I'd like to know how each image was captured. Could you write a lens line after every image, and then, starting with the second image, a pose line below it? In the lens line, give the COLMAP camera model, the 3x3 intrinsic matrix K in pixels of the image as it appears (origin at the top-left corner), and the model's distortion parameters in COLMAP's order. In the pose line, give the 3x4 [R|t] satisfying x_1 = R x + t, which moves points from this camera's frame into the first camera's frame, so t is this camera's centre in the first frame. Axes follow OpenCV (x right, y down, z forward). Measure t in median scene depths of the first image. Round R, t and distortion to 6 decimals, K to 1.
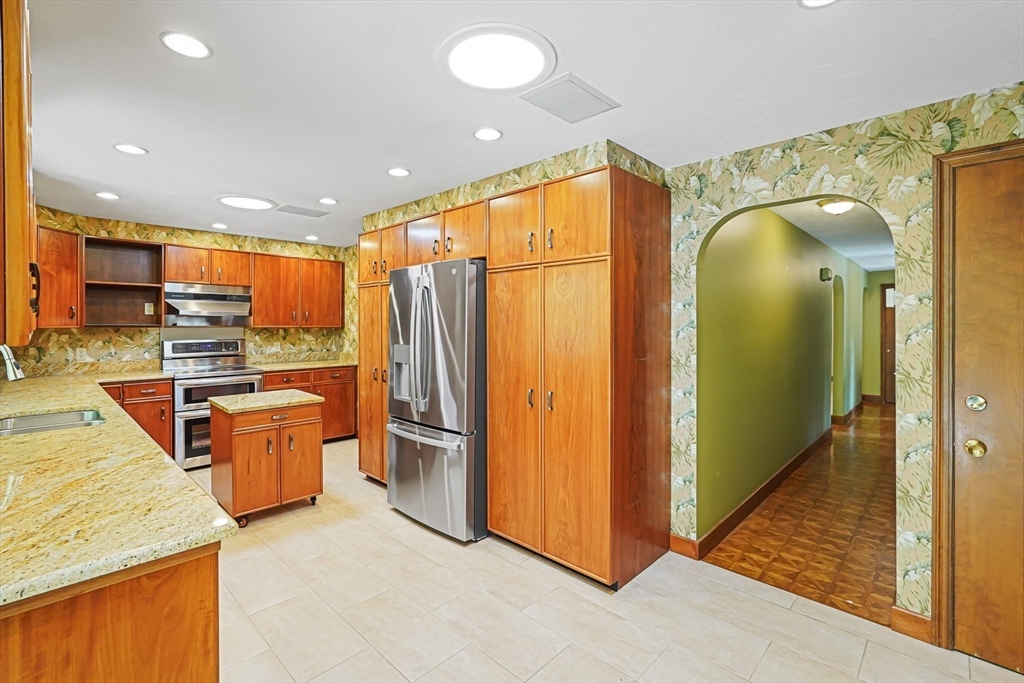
lens RADIAL K [[461.7, 0, 518.6], [0, 461.7, 325.9], [0, 0, 1]] dist [-0.004580, 0.000218]
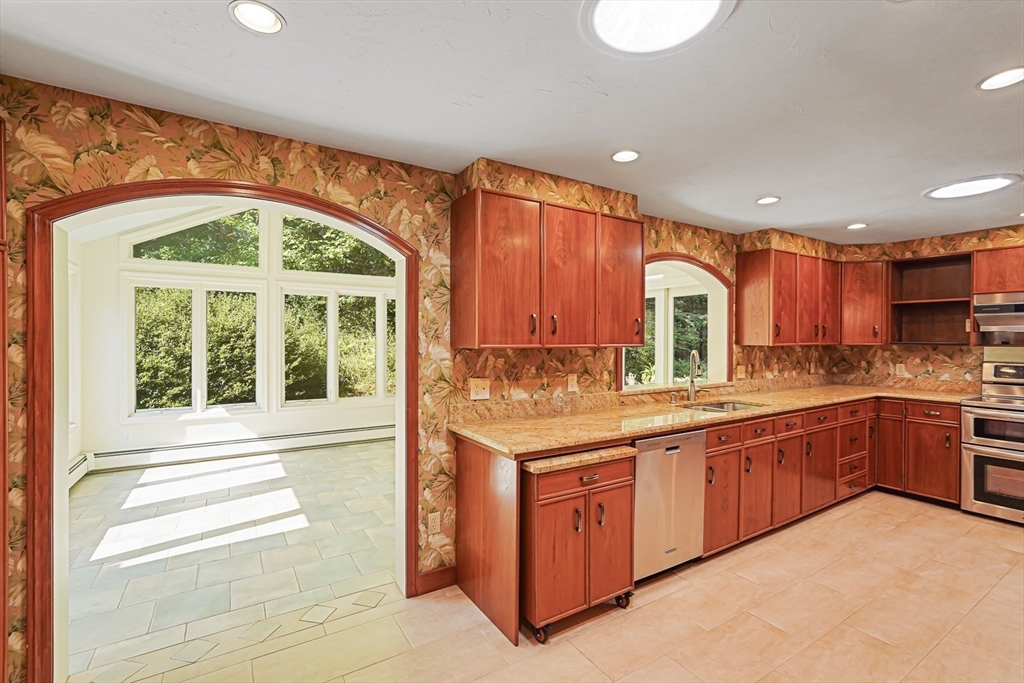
lens RADIAL K [[453.9, 0, 512.0], [0, 453.9, 341.5], [0, 0, 1]] dist [-0.004470, -0.000006]
pose [[-0.245435, 0.004237, -0.969404, 0.345137], [-0.008927, 0.999938, 0.006630, -0.003971], [0.969372, 0.010281, -0.245382, 0.432278]]
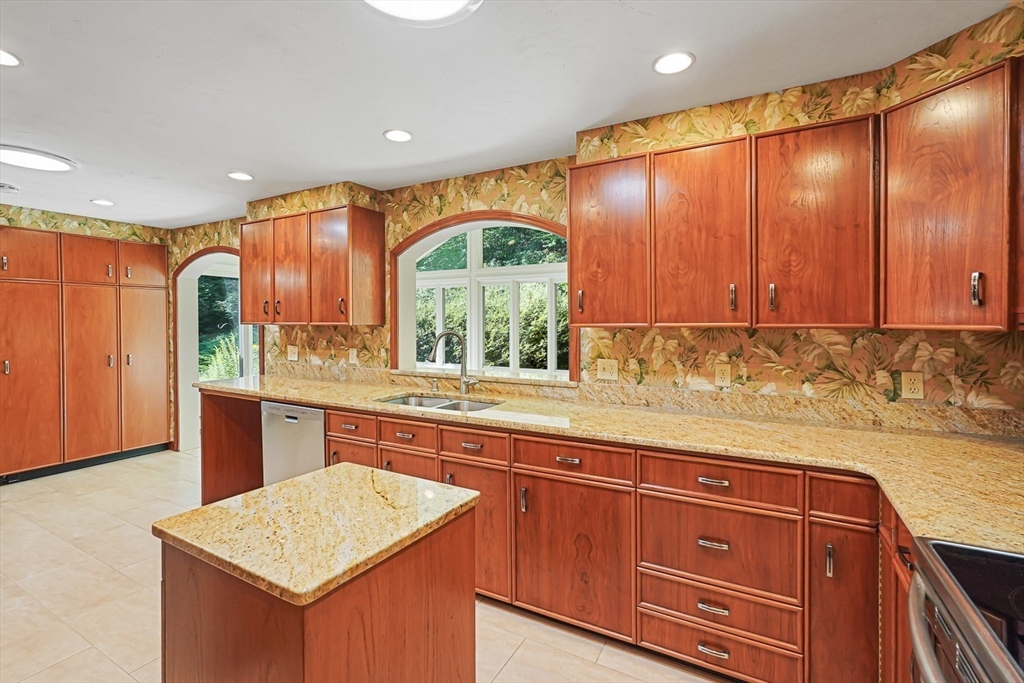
lens RADIAL K [[428.7, 0, 510.5], [0, 428.7, 319.5], [0, 0, 1]] dist [-0.010284, 0.000059]
pose [[-0.960042, 0.004497, -0.279821, -0.550982], [0.001843, 0.999951, 0.009746, -0.009218], [0.279851, 0.008841, -0.960003, 1.291097]]
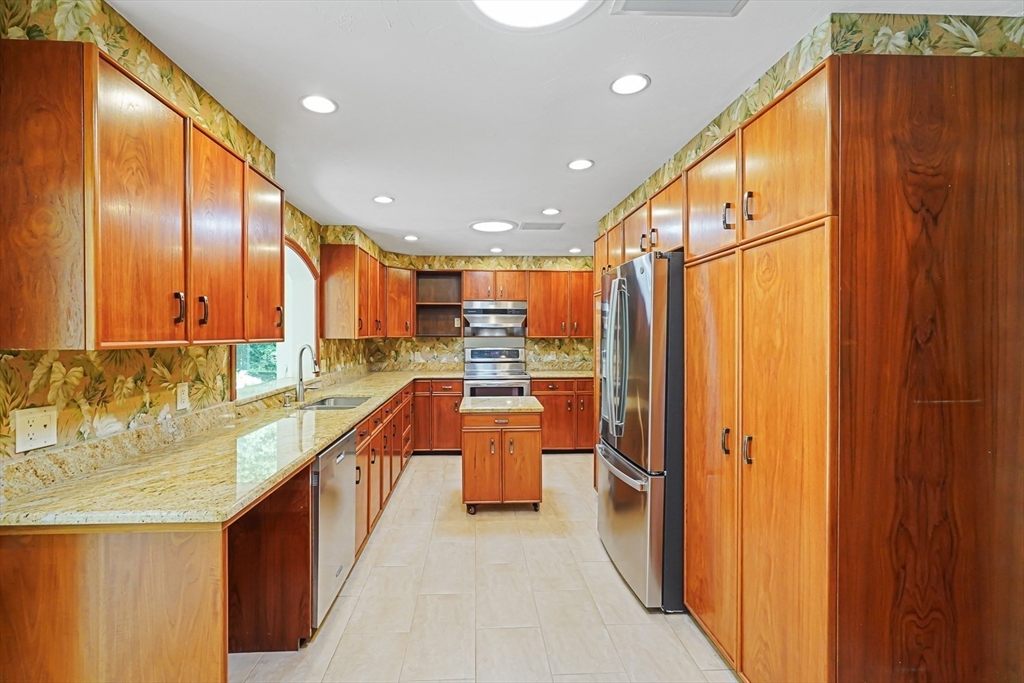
lens RADIAL K [[461.5, 0, 493.6], [0, 461.5, 337.8], [0, 0, 1]] dist [-0.011925, 0.009167]
pose [[0.717883, 0.005310, -0.696144, 0.193653], [-0.003148, 0.999985, 0.004380, -0.001012], [0.696157, -0.000953, 0.717889, 0.194916]]
